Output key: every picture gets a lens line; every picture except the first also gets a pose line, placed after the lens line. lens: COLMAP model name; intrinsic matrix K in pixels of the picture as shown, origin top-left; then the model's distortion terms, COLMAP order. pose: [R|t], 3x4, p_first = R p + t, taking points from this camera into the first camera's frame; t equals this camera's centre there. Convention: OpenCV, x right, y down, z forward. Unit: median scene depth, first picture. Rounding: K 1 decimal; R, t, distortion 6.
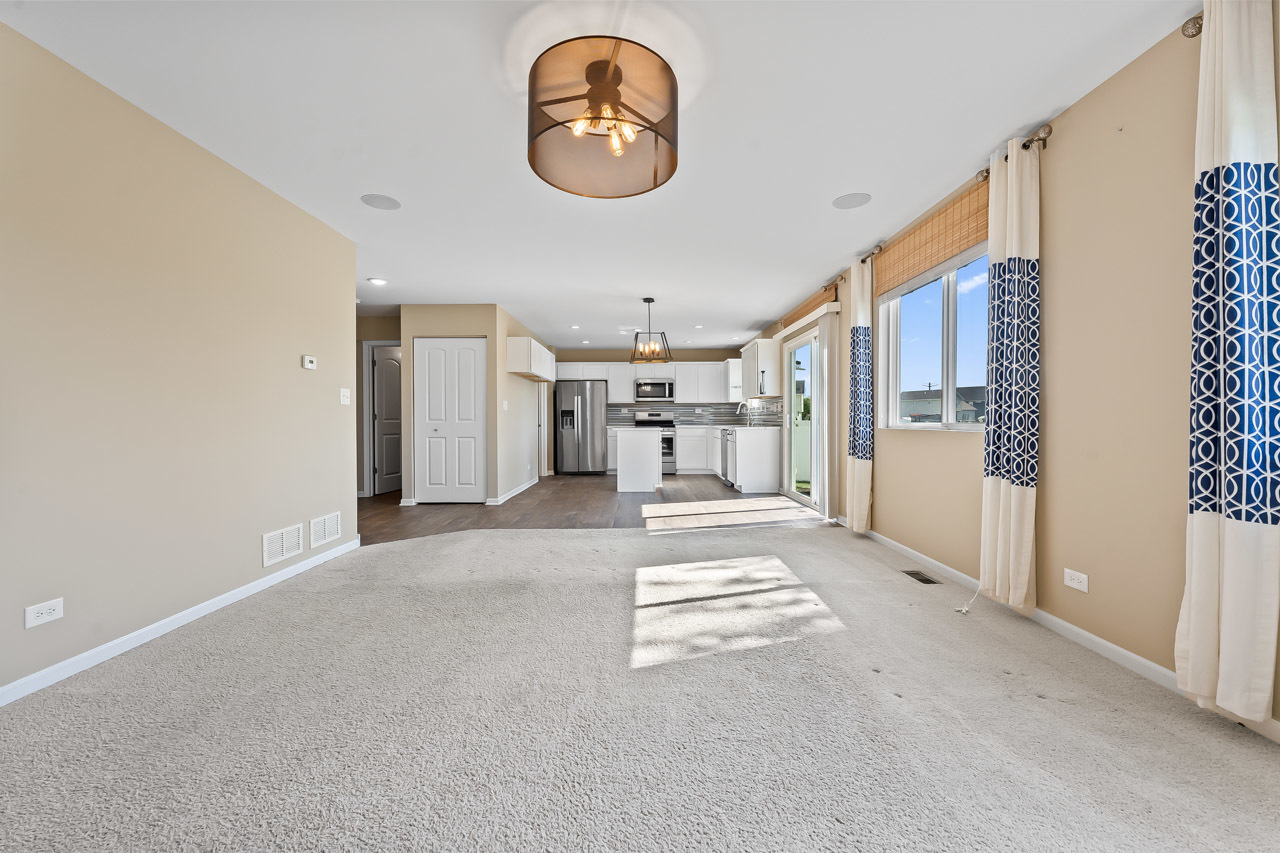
lens RADIAL K [[509.3, 0, 641.4], [0, 509.3, 426.3], [0, 0, 1]] dist [-0.000008, 0.000084]
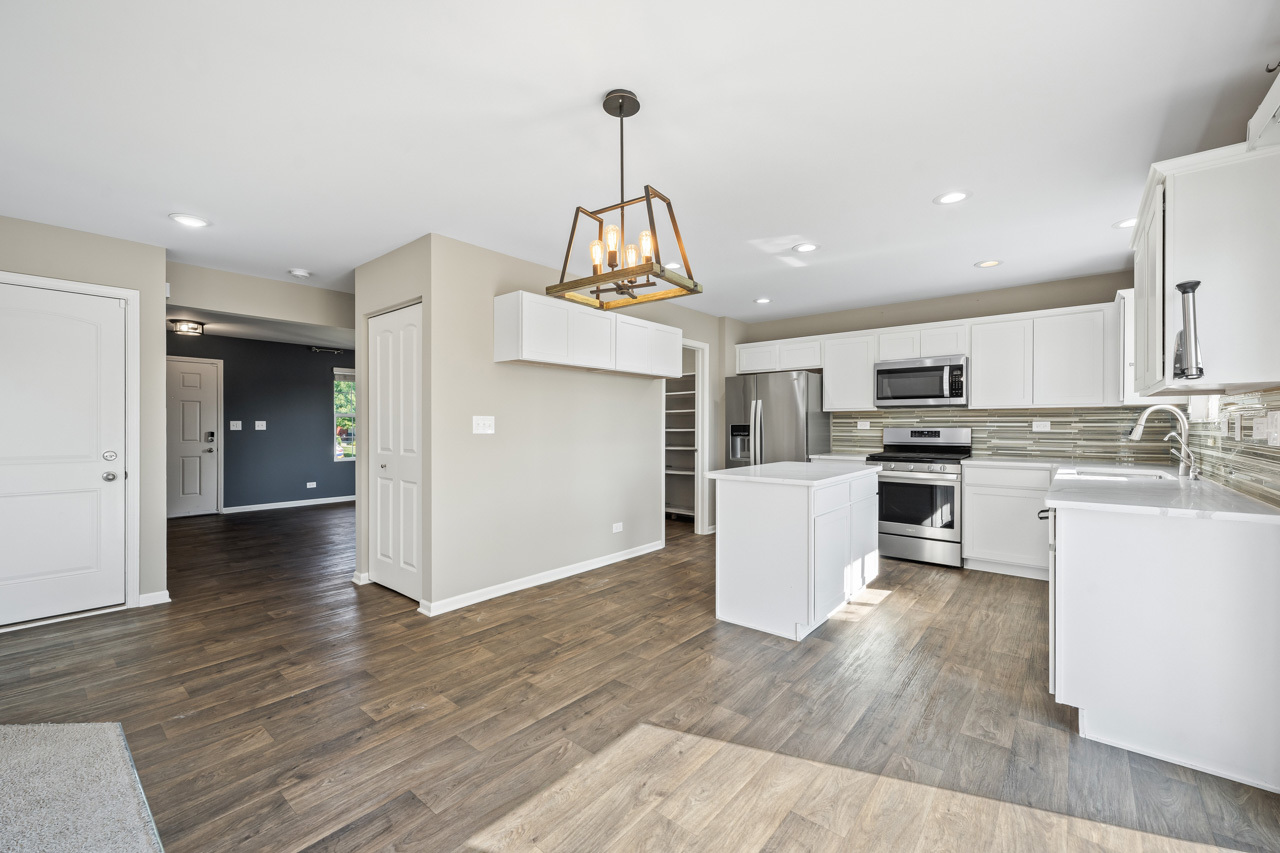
lens RADIAL K [[523.1, 0, 640.0], [0, 523.1, 426.5], [0, 0, 1]] dist [-0.000130, -0.000005]
pose [[0.764373, 0.005758, -0.644748, 0.230480], [-0.010003, 0.999946, -0.002928, -0.041580], [0.644696, 0.008687, 0.764389, 0.734647]]
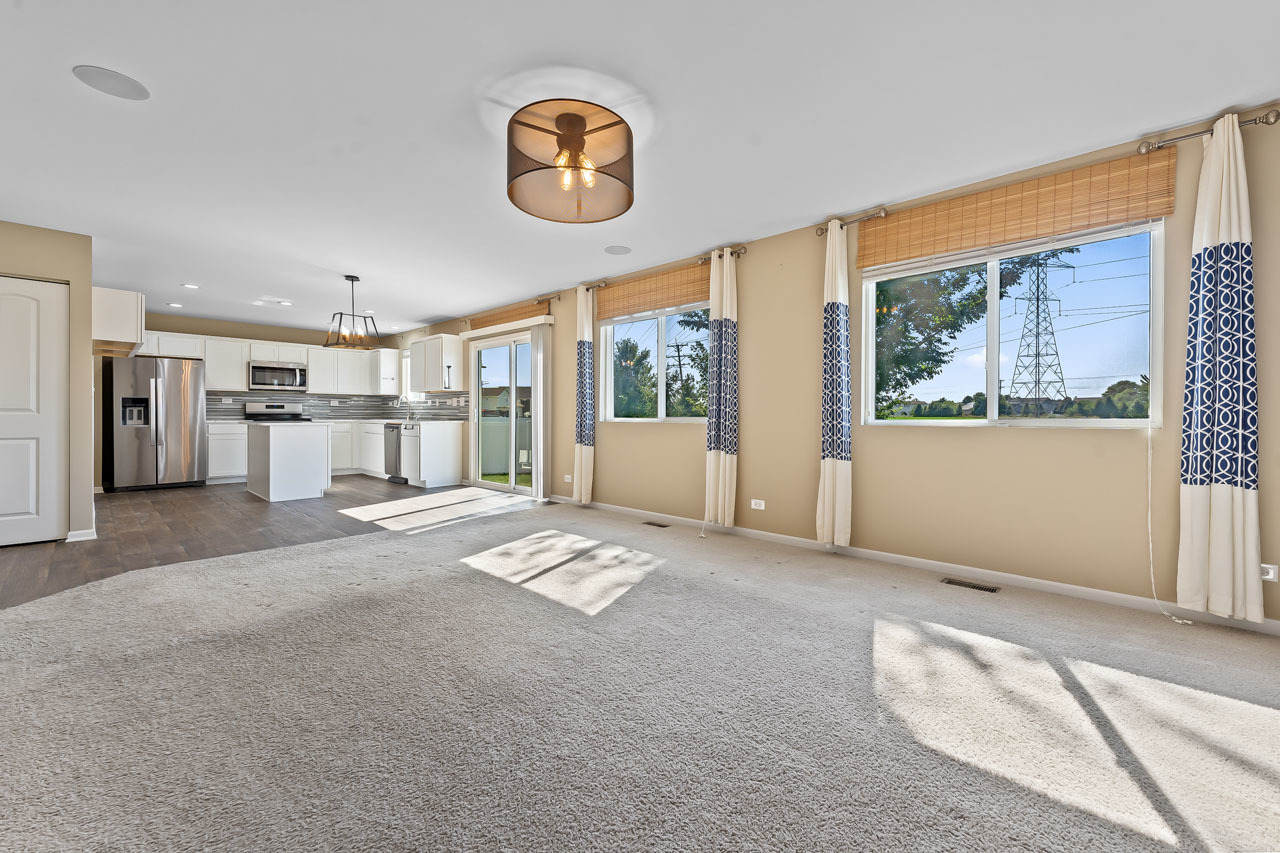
lens RADIAL K [[513.4, 0, 640.1], [0, 513.4, 417.7], [0, 0, 1]] dist [0.000339, -0.000050]
pose [[0.686073, 0.002180, 0.727529, -0.283359], [0.002149, 0.999985, -0.005023, 0.000993], [-0.727529, 0.005010, 0.686058, 0.021017]]
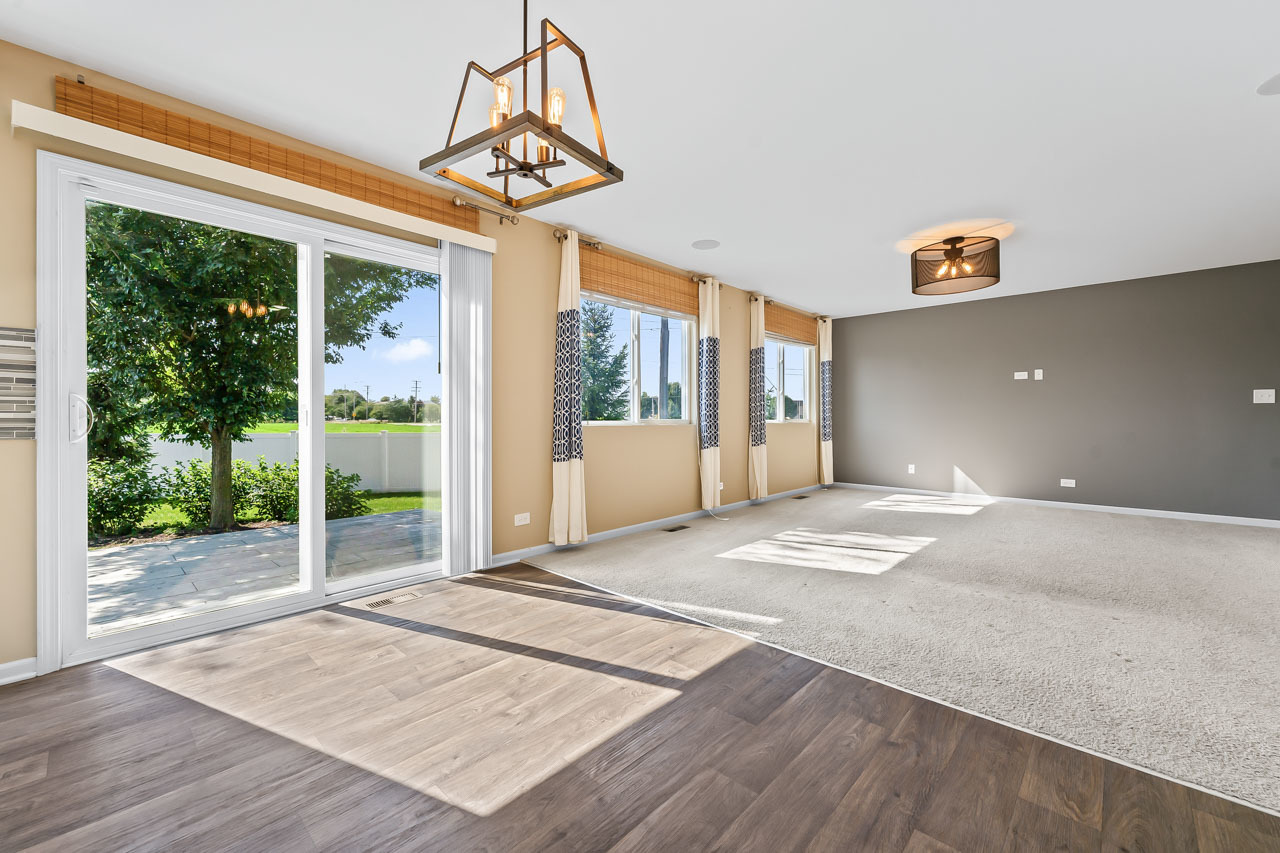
lens RADIAL K [[514.8, 0, 639.9], [0, 514.8, 420.6], [0, 0, 1]] dist [-0.000171, 0.000012]
pose [[-0.726119, 0.000451, 0.687569, -0.188953], [0.009204, 0.999917, 0.009063, -0.009575], [-0.687507, 0.012909, -0.726063, 1.110879]]
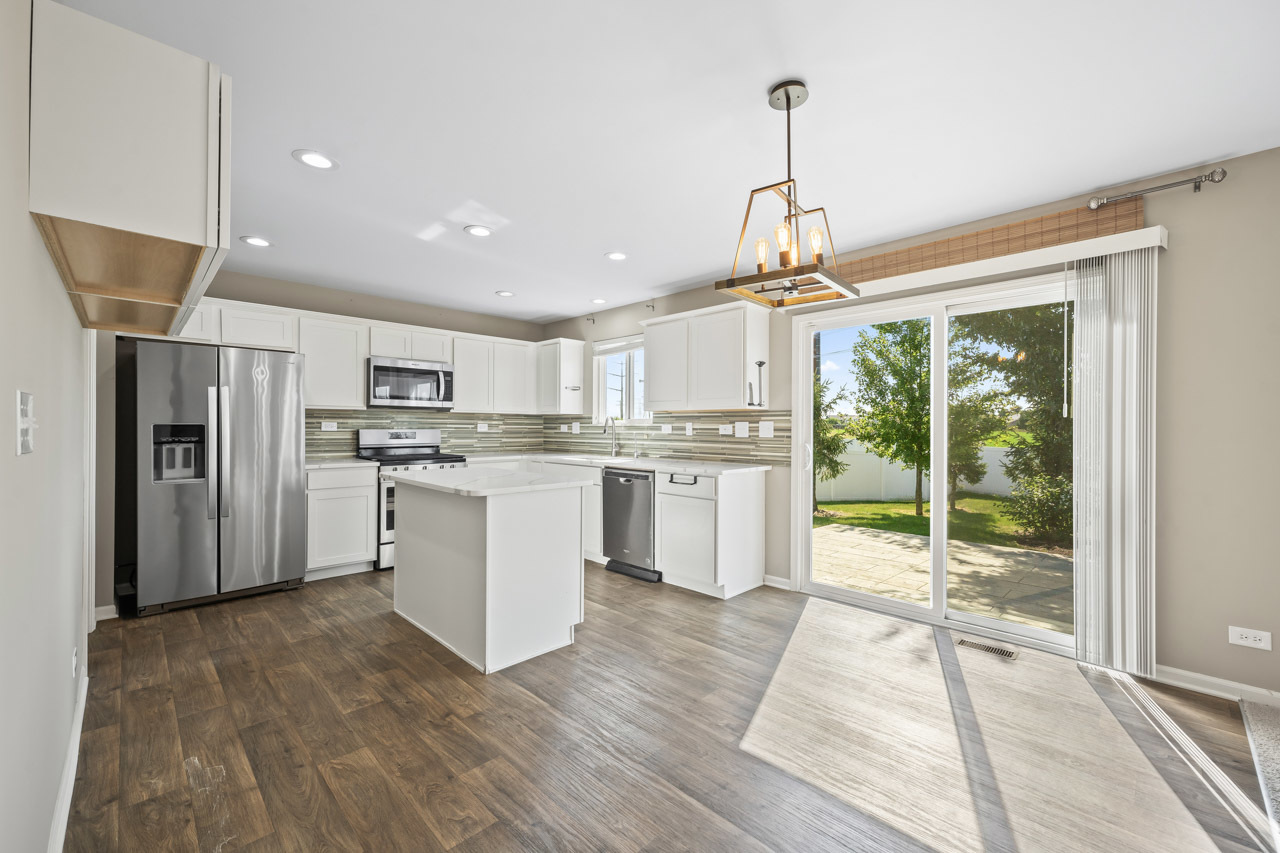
lens RADIAL K [[515.7, 0, 638.1], [0, 515.7, 428.5], [0, 0, 1]] dist [-0.000273, -0.000047]
pose [[0.713935, 0.005557, 0.700190, -0.261133], [0.000534, 0.999964, -0.008481, -0.040426], [-0.700212, 0.006429, 0.713906, 0.816306]]
